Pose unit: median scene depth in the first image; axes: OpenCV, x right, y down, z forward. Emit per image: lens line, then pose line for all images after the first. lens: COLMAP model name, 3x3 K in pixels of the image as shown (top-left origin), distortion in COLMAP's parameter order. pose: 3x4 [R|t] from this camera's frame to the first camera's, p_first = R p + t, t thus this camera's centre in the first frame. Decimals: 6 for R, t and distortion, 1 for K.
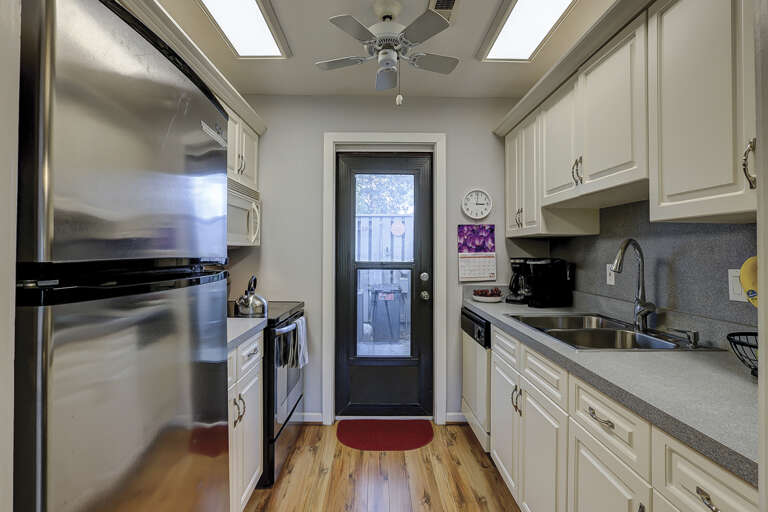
lens RADIAL K [[393.3, 0, 381.0], [0, 393.3, 249.8], [0, 0, 1]] dist [-0.035227, 0.000675]
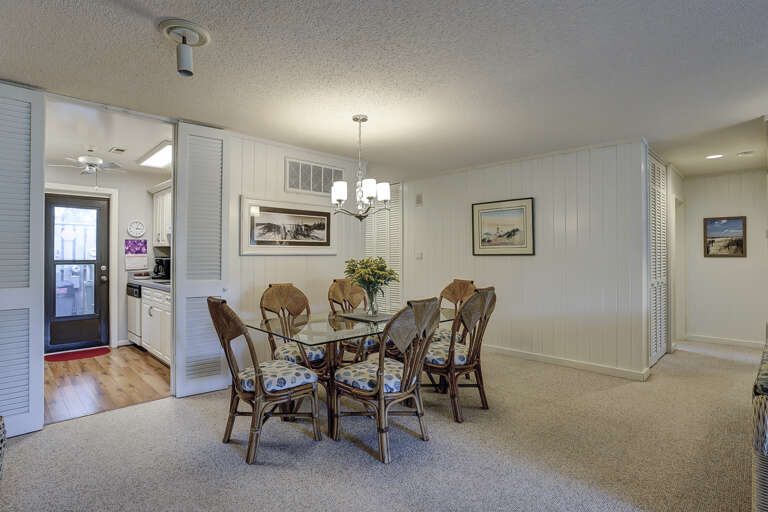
lens RADIAL K [[393.3, 0, 381.0], [0, 393.3, 249.8], [0, 0, 1]] dist [-0.035227, 0.000675]
pose [[0.716848, 0.005999, 0.697204, -0.214735], [-0.001337, 0.999973, -0.007230, -0.002787], [-0.697228, 0.004251, 0.716836, -1.165764]]
